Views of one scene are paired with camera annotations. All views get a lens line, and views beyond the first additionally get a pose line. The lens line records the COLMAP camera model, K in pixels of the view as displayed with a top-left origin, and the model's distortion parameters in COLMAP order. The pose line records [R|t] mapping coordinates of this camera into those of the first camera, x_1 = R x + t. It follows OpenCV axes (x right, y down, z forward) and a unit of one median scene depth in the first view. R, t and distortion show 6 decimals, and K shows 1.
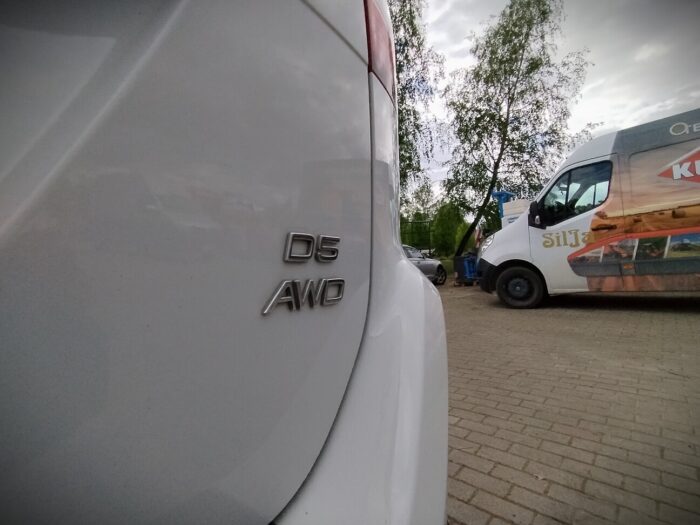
lens RADIAL K [[352.1, 0, 350.0], [0, 352.1, 262.5], [0, 0, 1]] dist [0.000053, 0.000141]
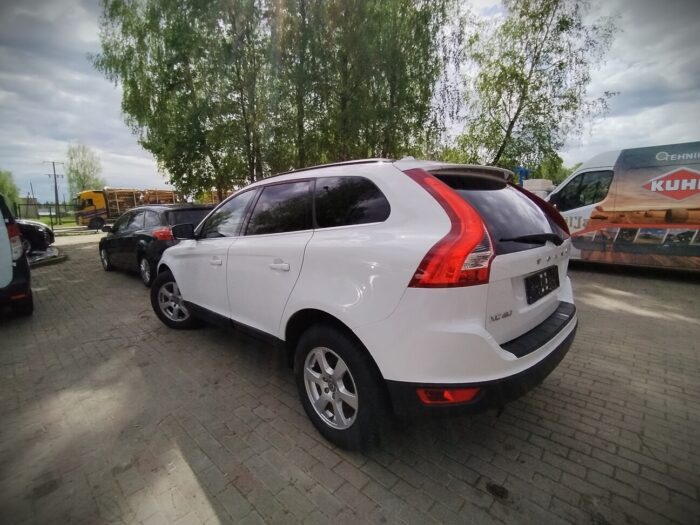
lens RADIAL K [[346.5, 0, 340.4], [0, 346.5, 268.5], [0, 0, 1]] dist [-0.013229, -0.000268]
pose [[0.997703, 0.067626, 0.003907, -0.073879], [-0.067164, 0.980093, 0.186836, -0.018299], [0.008806, -0.186669, 0.982383, -0.097419]]
